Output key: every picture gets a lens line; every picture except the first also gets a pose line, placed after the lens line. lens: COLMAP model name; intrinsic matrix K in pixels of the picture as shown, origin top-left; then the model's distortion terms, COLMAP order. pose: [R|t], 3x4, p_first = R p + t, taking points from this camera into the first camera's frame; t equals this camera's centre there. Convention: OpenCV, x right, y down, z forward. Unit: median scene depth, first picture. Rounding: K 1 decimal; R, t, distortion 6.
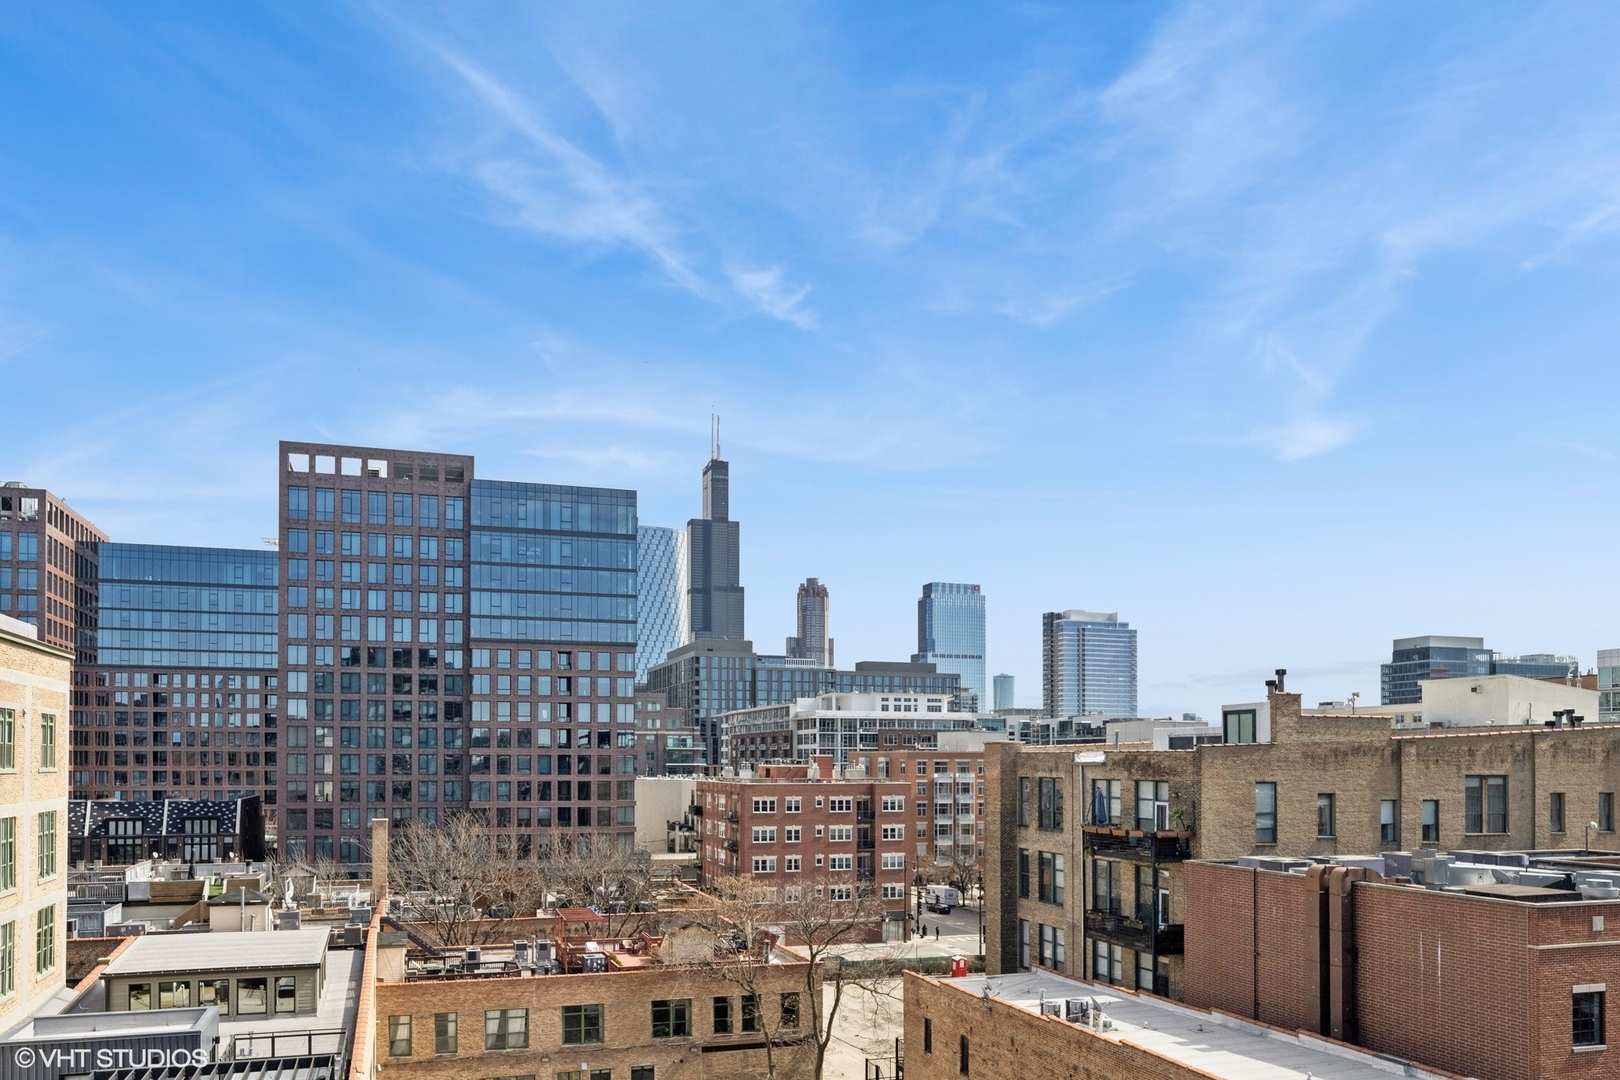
lens RADIAL K [[1095.8, 0, 810.0], [0, 1095.8, 540.0], [0, 0, 1]] dist [0.001667, 0.000739]
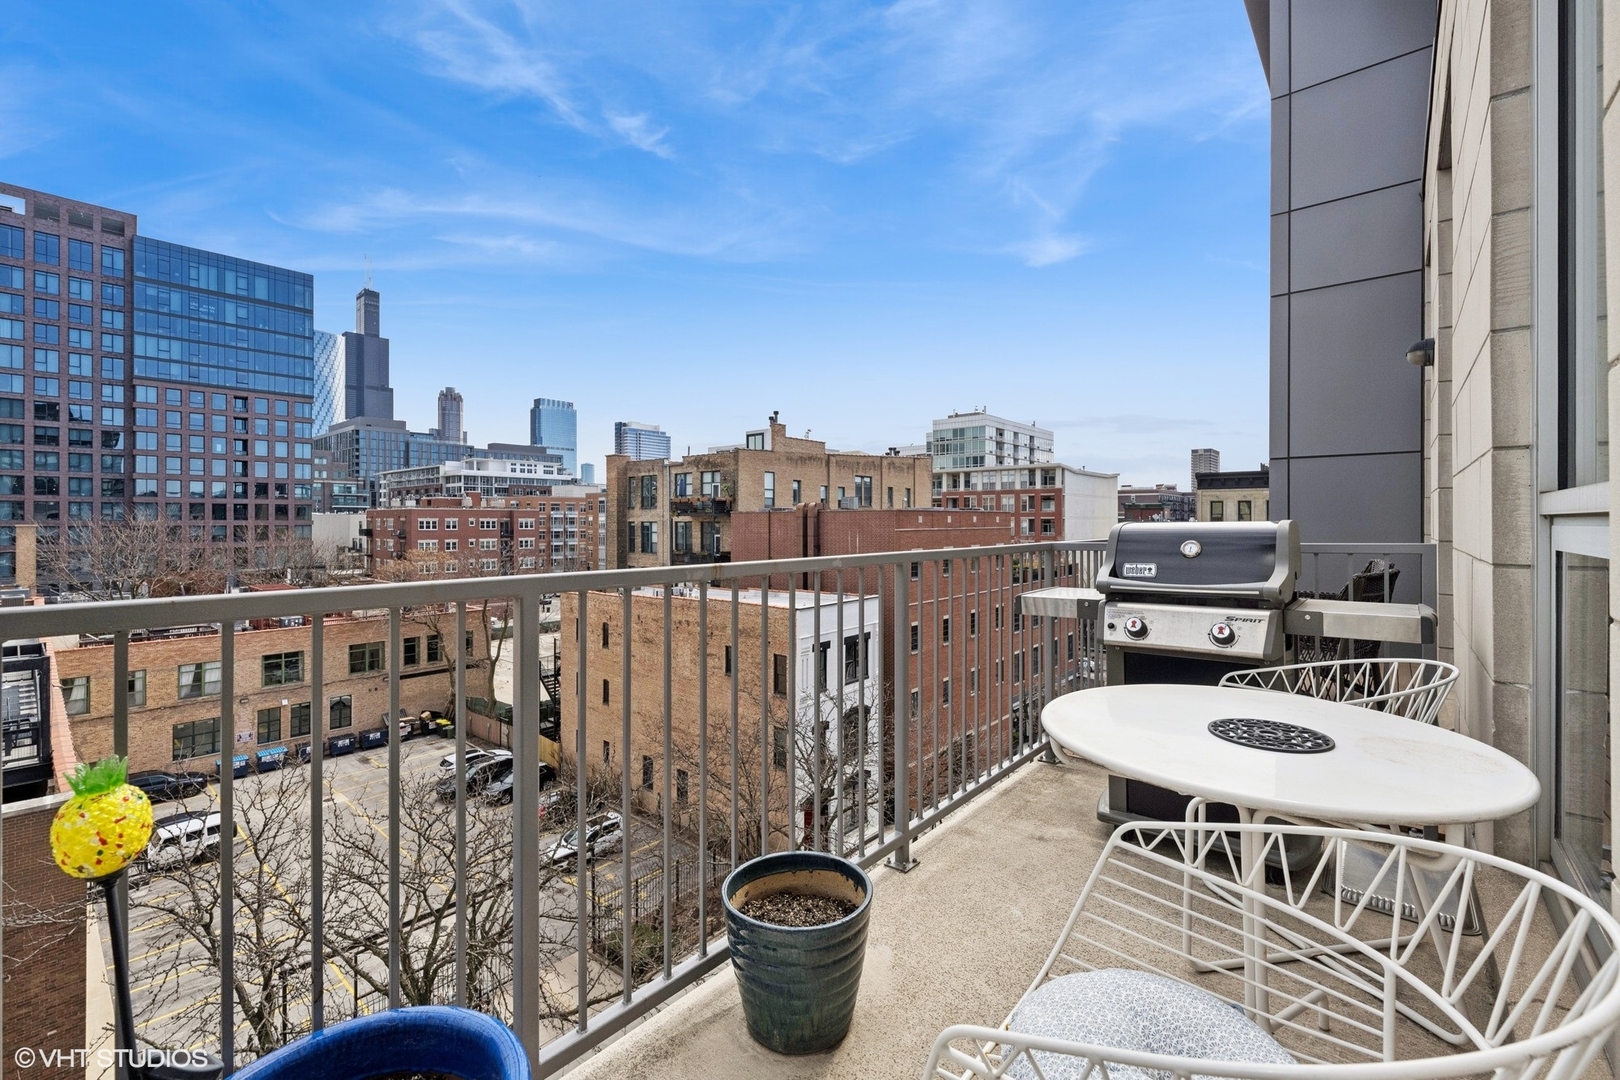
lens RADIAL K [[688.6, 0, 805.8], [0, 688.6, 518.1], [0, 0, 1]] dist [0.001053, 0.000446]
pose [[0.830868, -0.000787, 0.556469, -0.129423], [-0.003441, 0.999973, 0.006552, 0.228643], [-0.556459, -0.007358, 0.830842, 0.021821]]
